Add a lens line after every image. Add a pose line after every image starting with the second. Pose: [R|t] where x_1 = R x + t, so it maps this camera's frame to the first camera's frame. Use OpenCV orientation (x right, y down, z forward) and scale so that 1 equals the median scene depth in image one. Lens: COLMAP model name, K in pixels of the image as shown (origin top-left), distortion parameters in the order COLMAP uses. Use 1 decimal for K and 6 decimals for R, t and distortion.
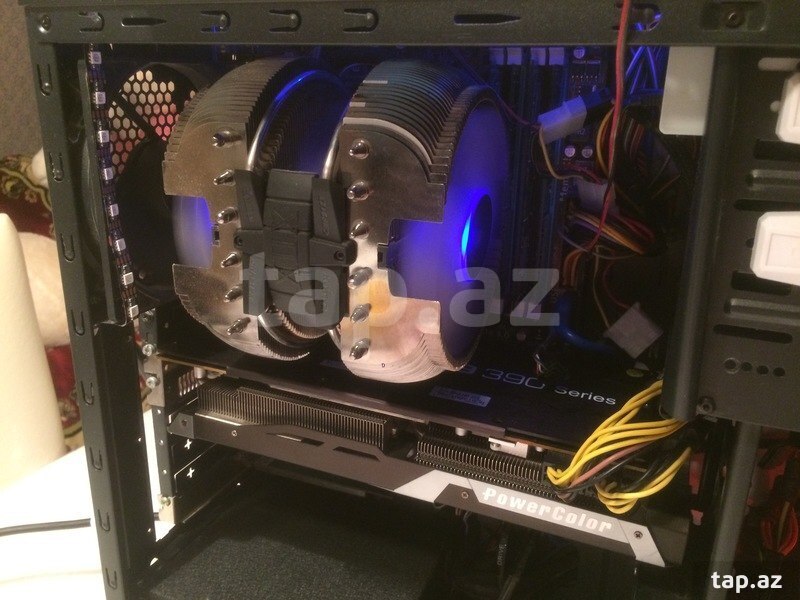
lens RADIAL K [[686.9, 0, 400.4], [0, 686.9, 298.5], [0, 0, 1]] dist [0.012249, -0.008278]
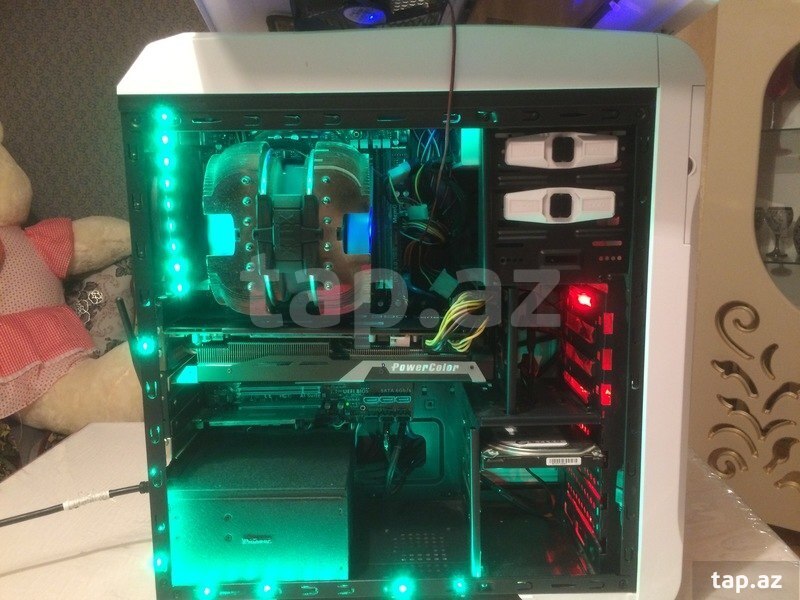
lens RADIAL K [[686.9, 0, 399.2], [0, 686.9, 301.3], [0, 0, 1]] dist [0.012249, -0.008278]
pose [[0.916020, -0.090946, 0.390687, -0.604959], [0.153167, 0.979463, -0.131119, 0.380844], [-0.370738, 0.179948, 0.911138, -0.767873]]
